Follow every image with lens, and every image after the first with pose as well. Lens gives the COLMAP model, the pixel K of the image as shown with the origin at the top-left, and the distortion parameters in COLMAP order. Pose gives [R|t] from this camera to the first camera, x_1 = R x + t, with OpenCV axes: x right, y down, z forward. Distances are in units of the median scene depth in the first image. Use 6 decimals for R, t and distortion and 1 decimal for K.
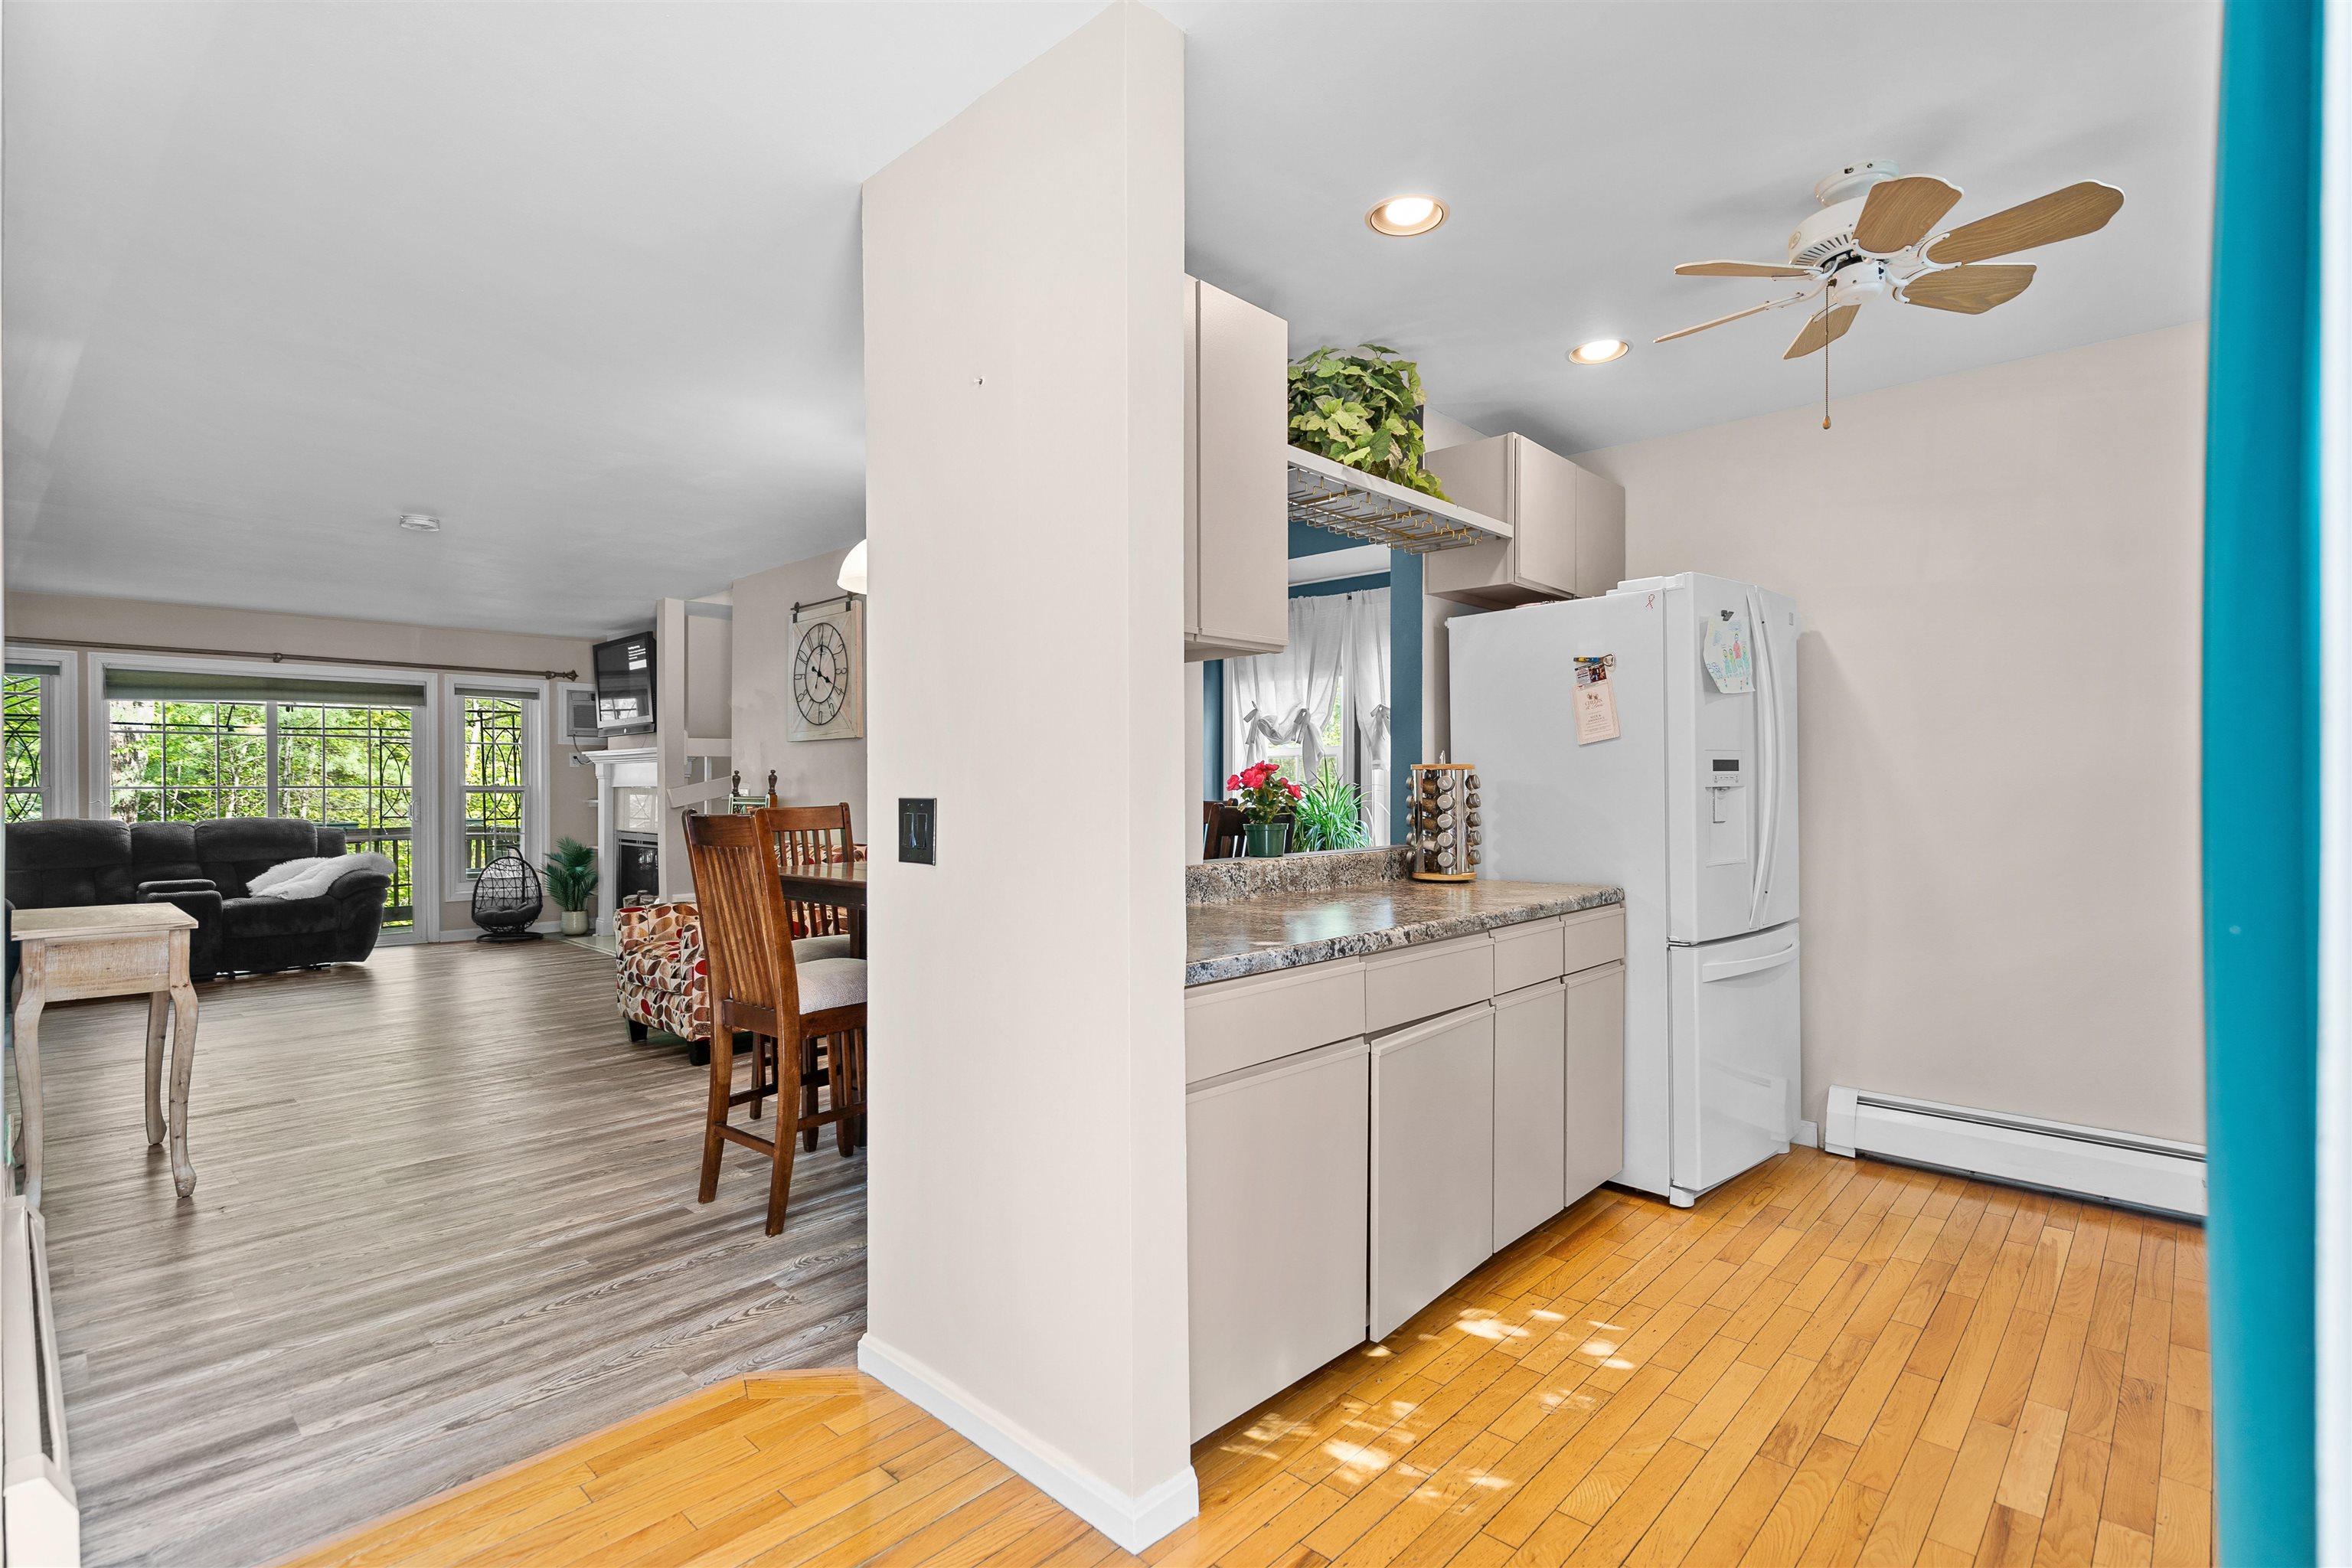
lens RADIAL K [[1117.4, 0, 1176.0], [0, 1117.4, 784.0], [0, 0, 1]] dist [0.001345, 0.000455]
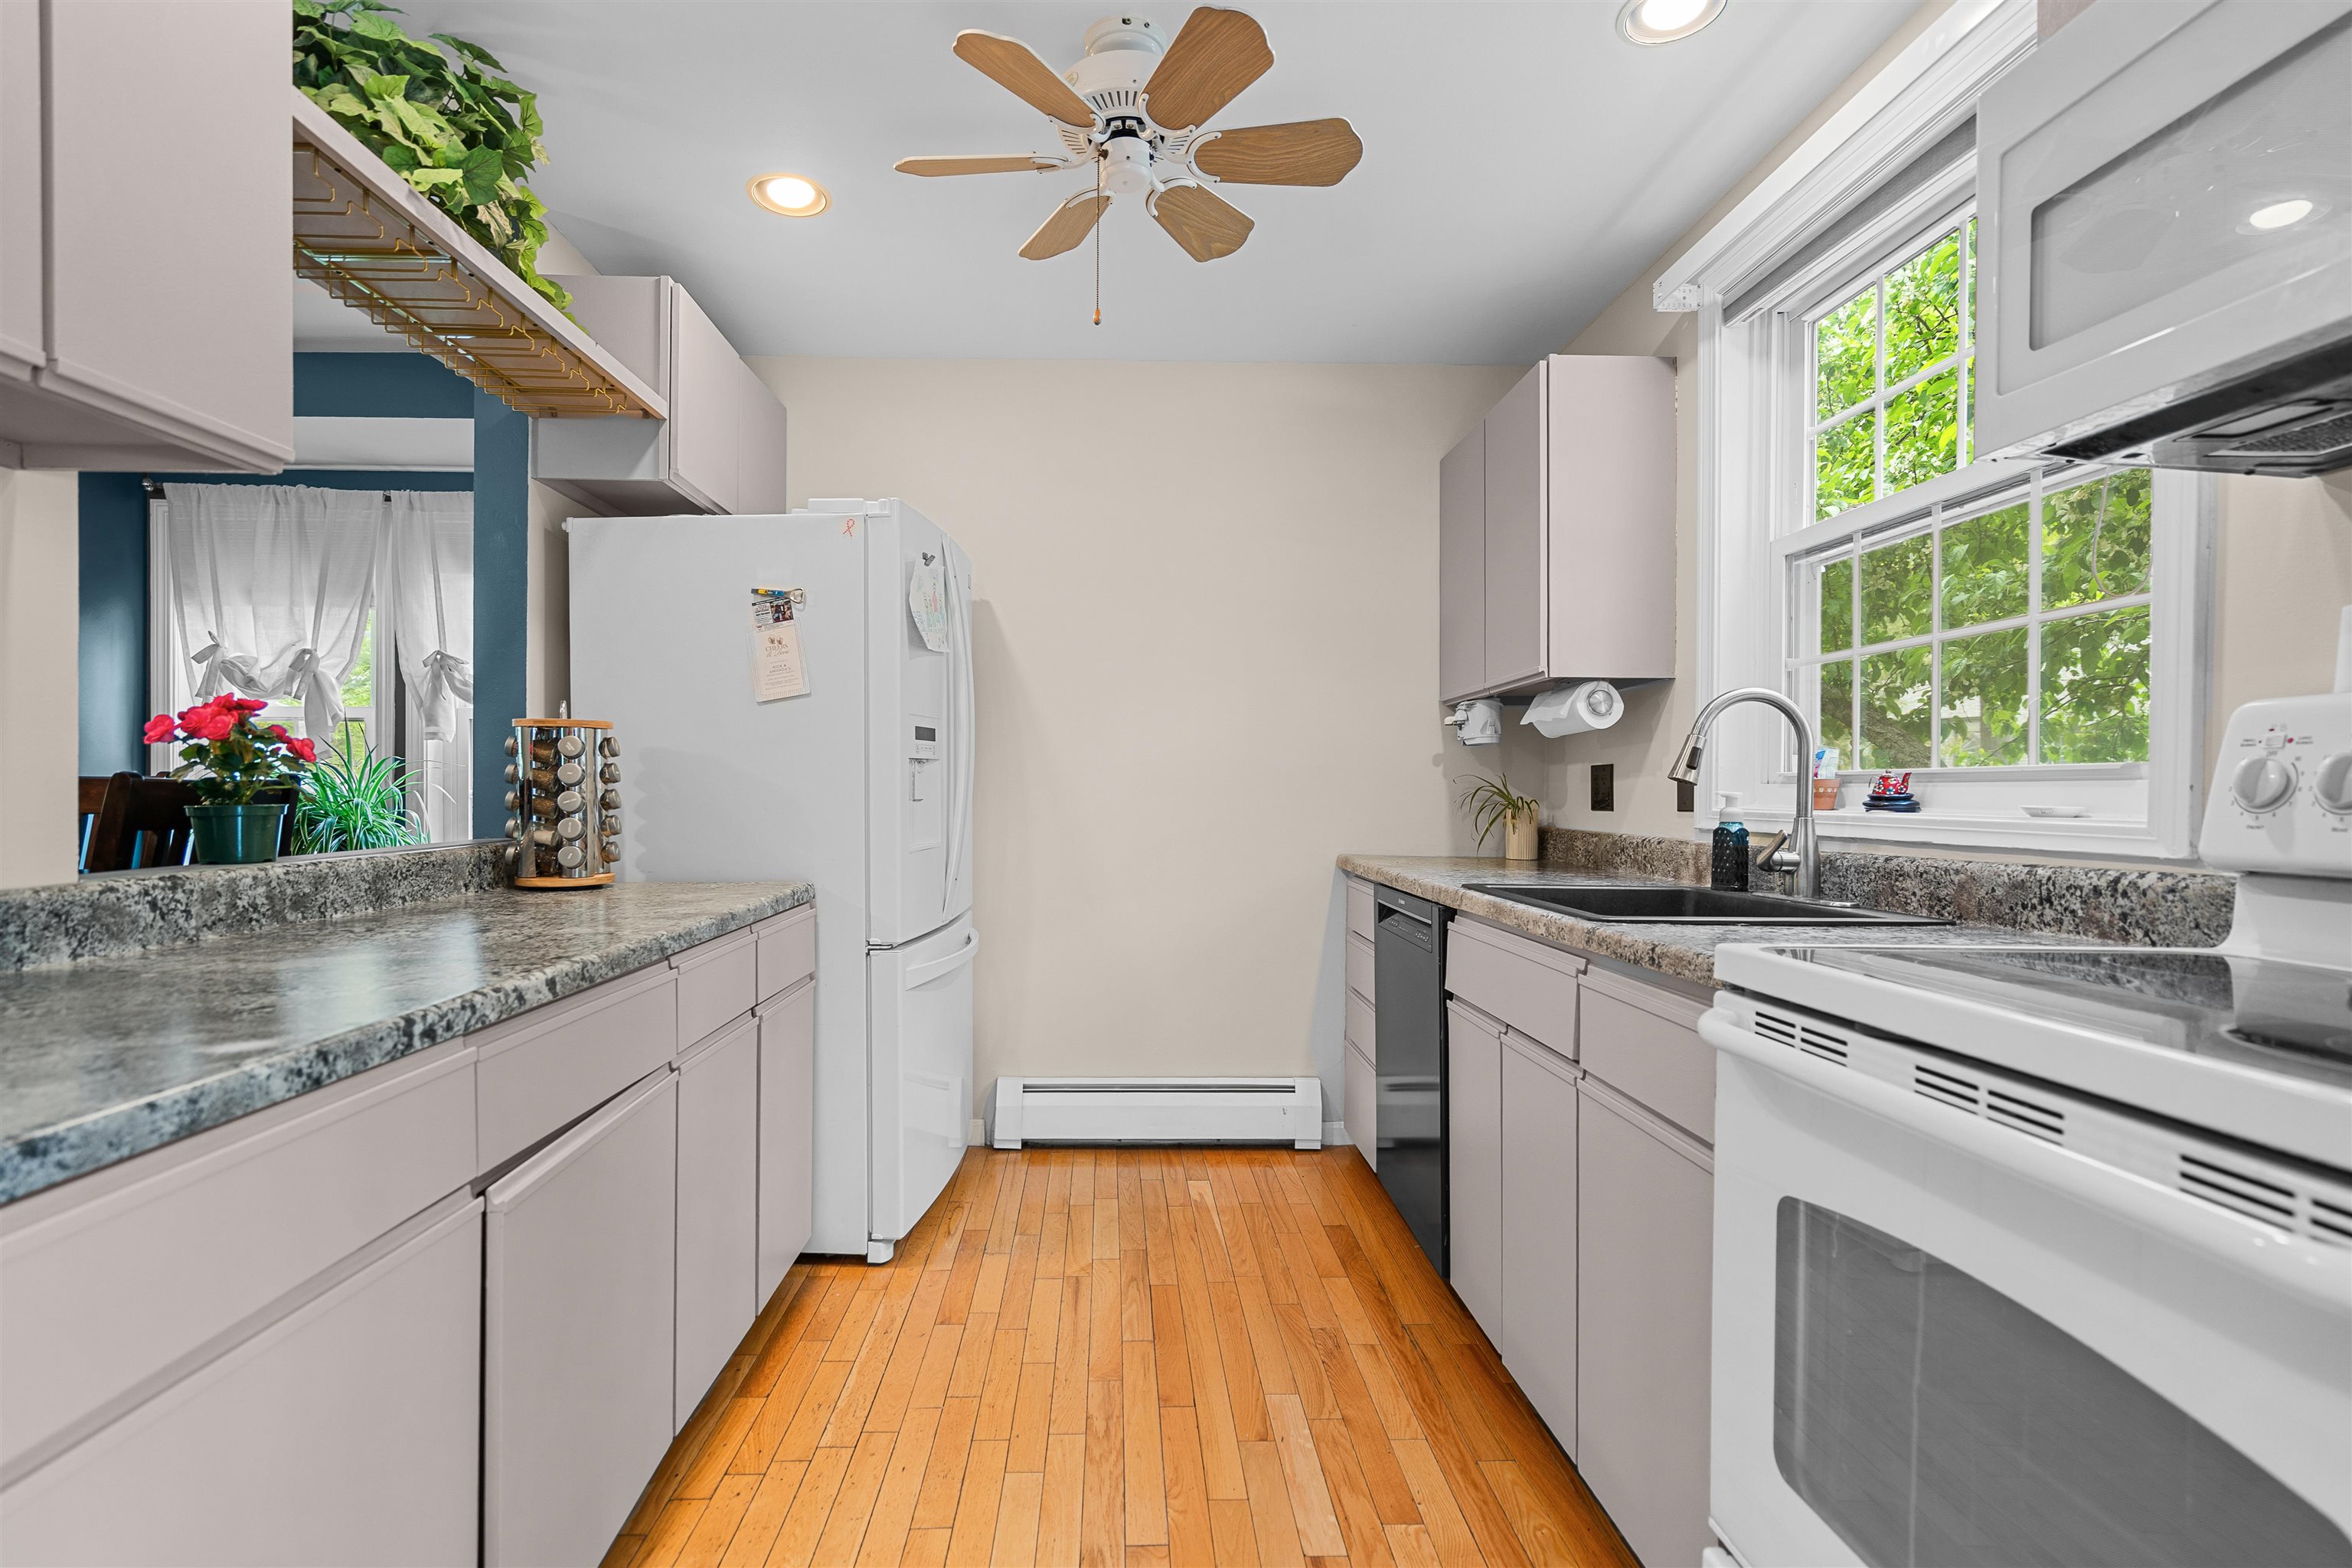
lens RADIAL K [[1109.2, 0, 1146.2], [0, 1109.2, 793.5], [0, 0, 1]] dist [-0.001143, 0.000281]
pose [[0.718641, 0.000424, 0.695381, 0.019582], [-0.008701, 0.999927, 0.008383, 0.019910], [-0.695327, -0.012075, 0.718592, 0.261179]]
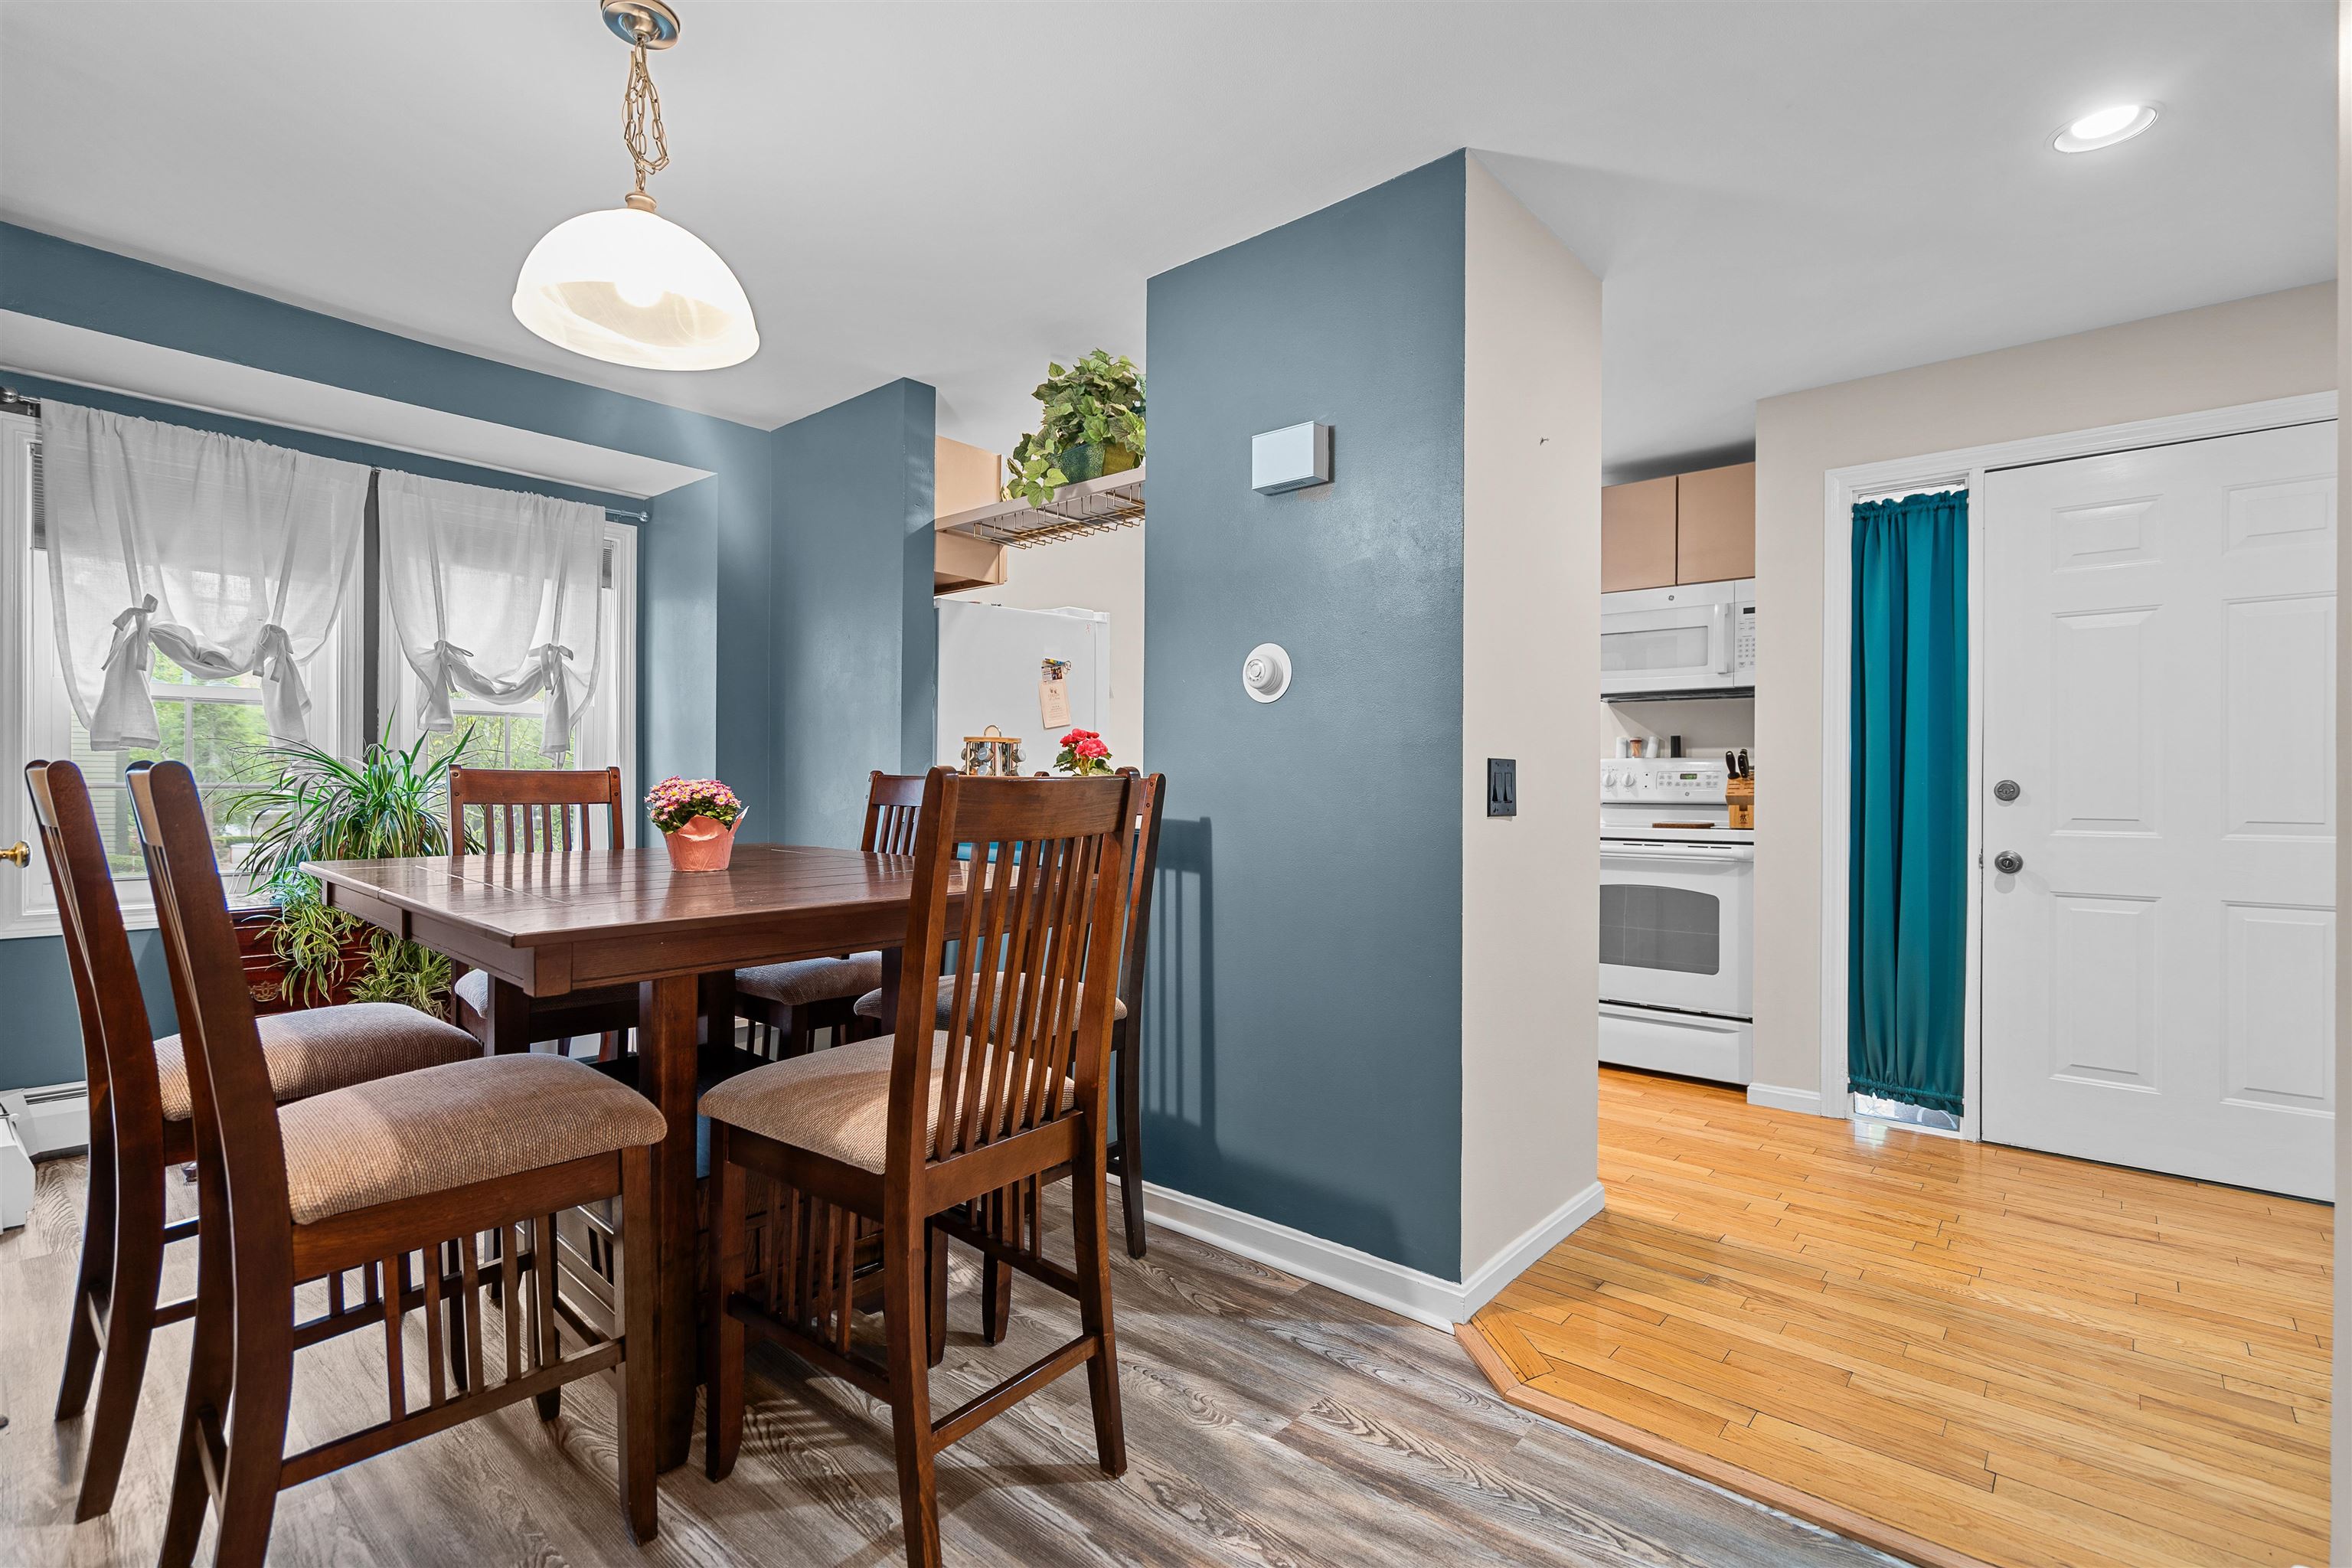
lens RADIAL K [[1072.8, 0, 1176.0], [0, 1072.8, 784.0], [0, 0, 1]] dist [-0.000472, 0.000137]
pose [[-0.044571, -0.000793, 0.999006, -0.866835], [-0.009370, 0.999956, 0.000376, 0.027054], [-0.998962, -0.009344, -0.044577, 0.915737]]
